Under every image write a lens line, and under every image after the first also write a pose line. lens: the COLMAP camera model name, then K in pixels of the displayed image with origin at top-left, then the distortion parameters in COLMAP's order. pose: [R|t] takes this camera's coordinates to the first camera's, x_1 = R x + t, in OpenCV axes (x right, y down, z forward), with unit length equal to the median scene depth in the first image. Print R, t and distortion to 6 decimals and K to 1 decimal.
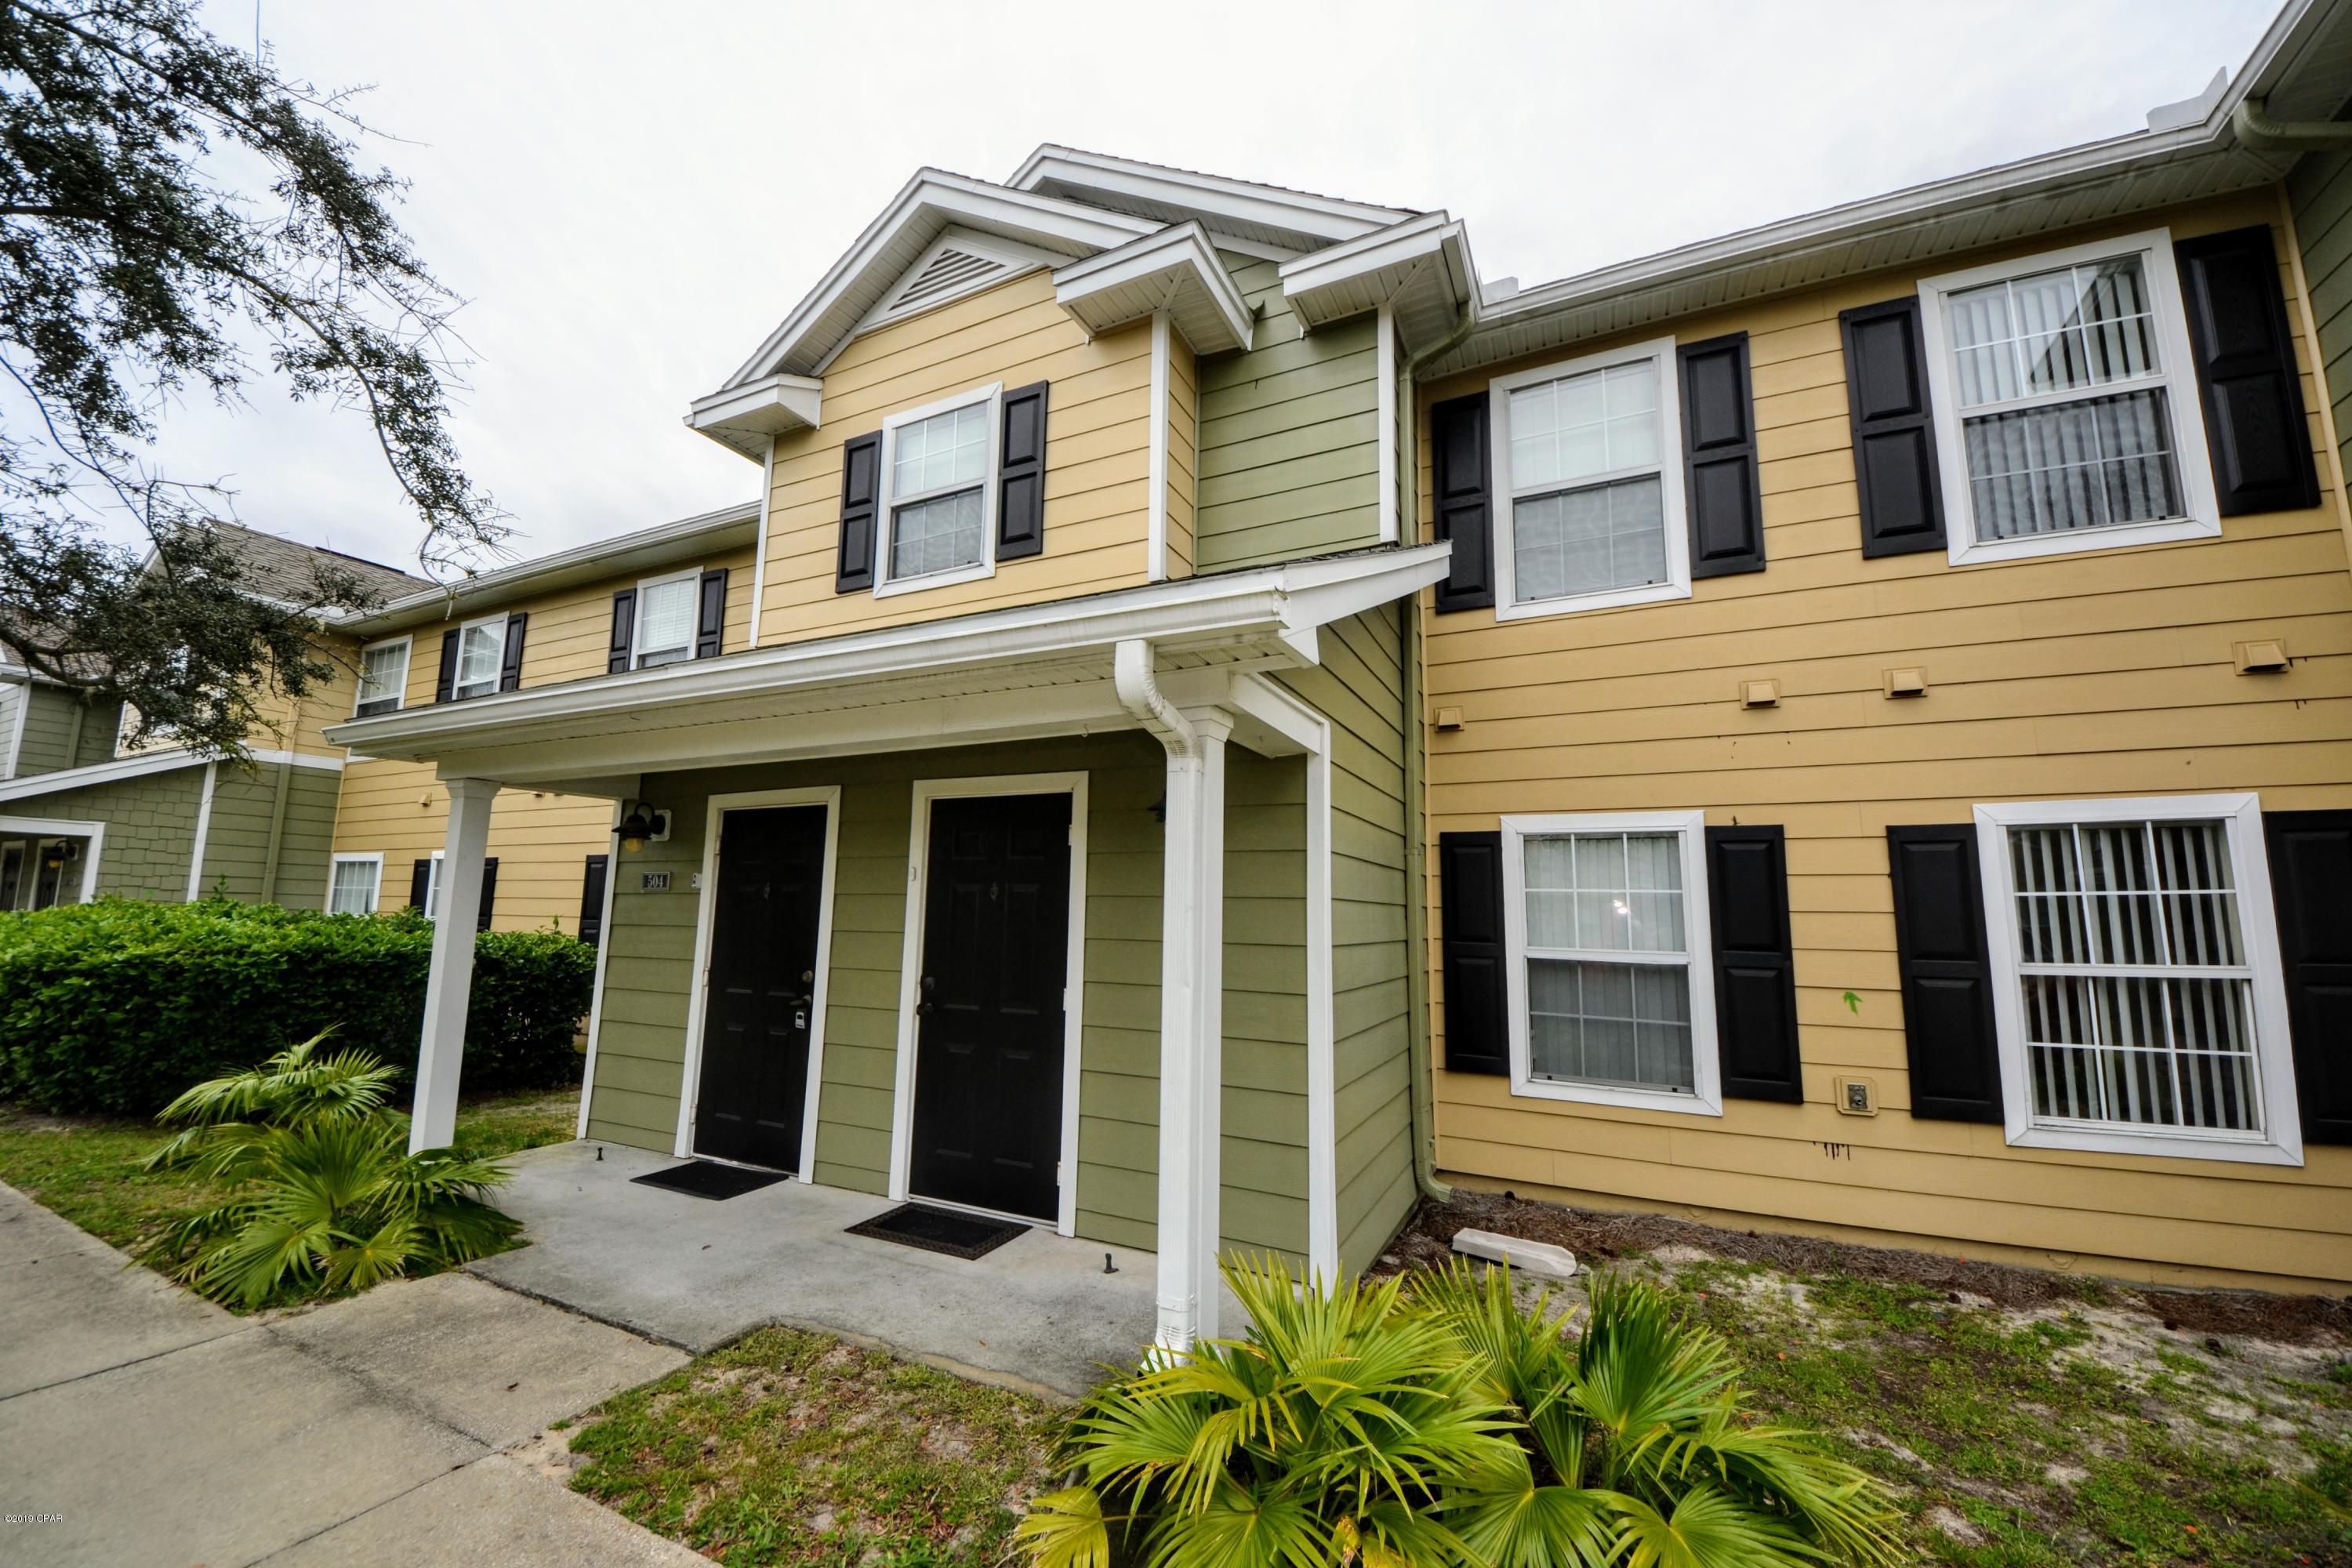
lens RADIAL K [[882.6, 0, 1167.7], [0, 882.6, 792.8], [0, 0, 1]] dist [0.053969, -0.041123]
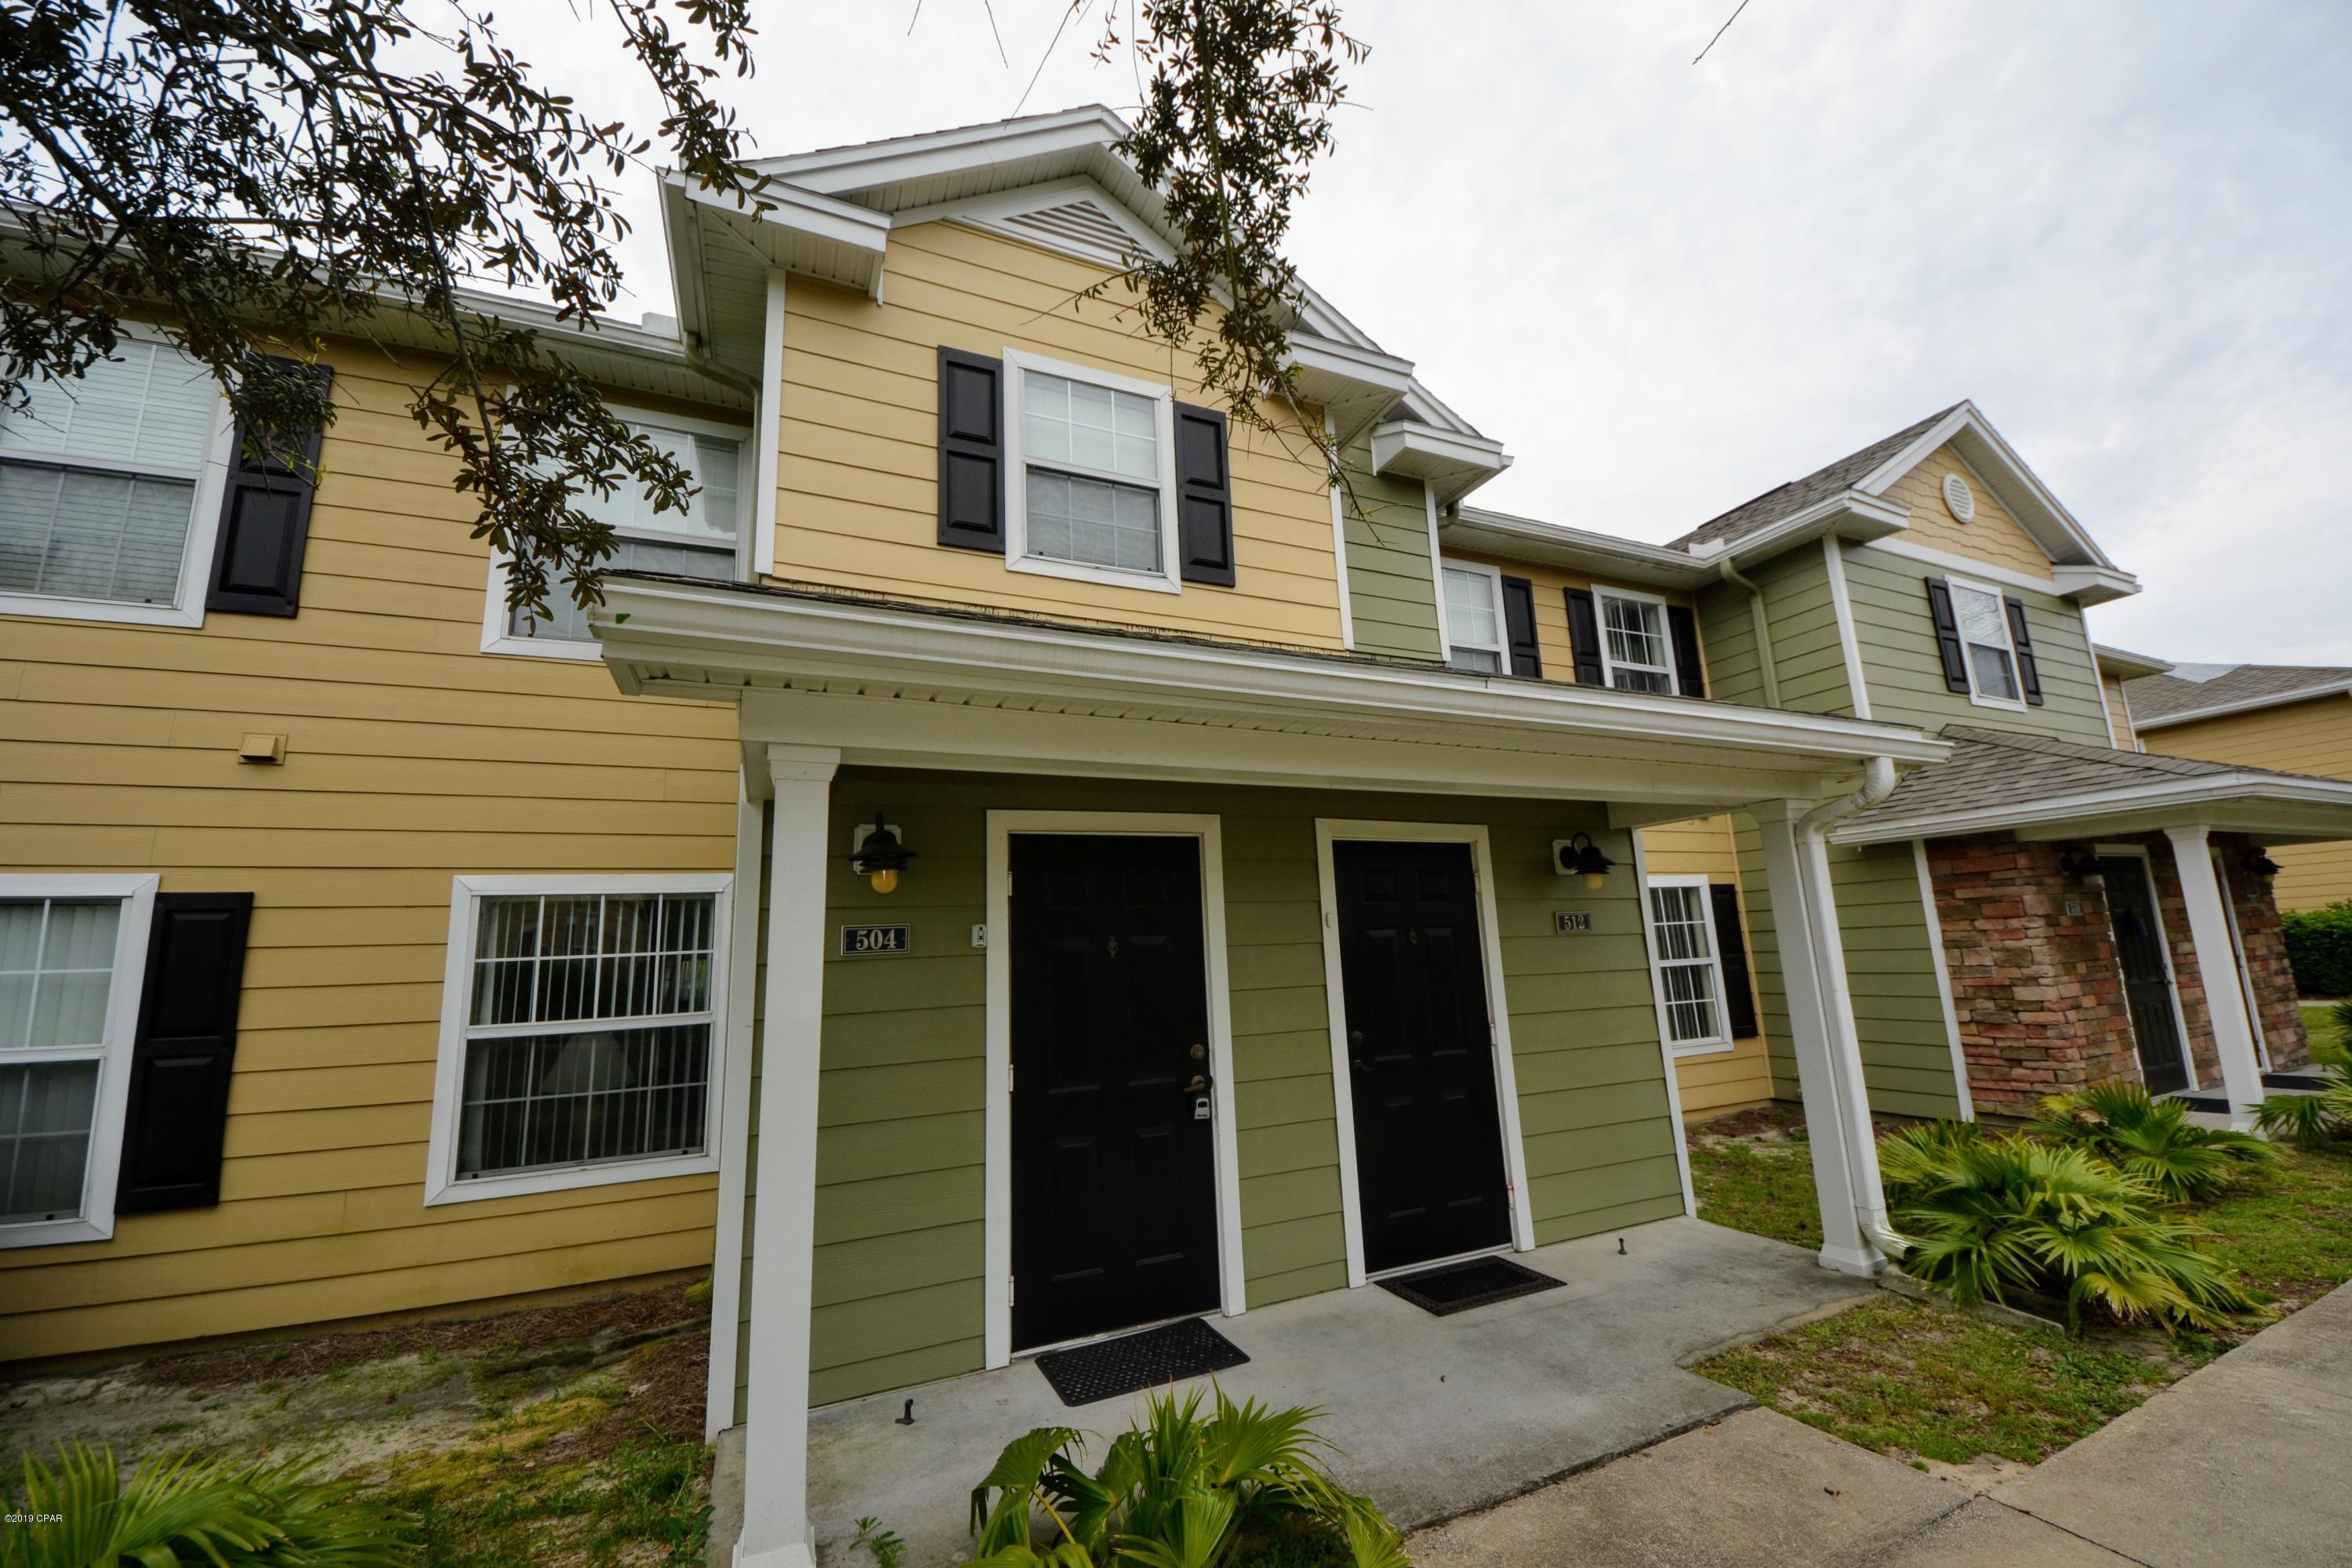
lens RADIAL K [[882.6, 0, 1167.7], [0, 882.6, 792.8], [0, 0, 1]] dist [0.053969, -0.041123]
pose [[0.636597, 0.098109, 0.764931, -1.070826], [-0.051322, 0.995066, -0.084914, 0.045521], [-0.769487, 0.014799, 0.638491, 0.524016]]
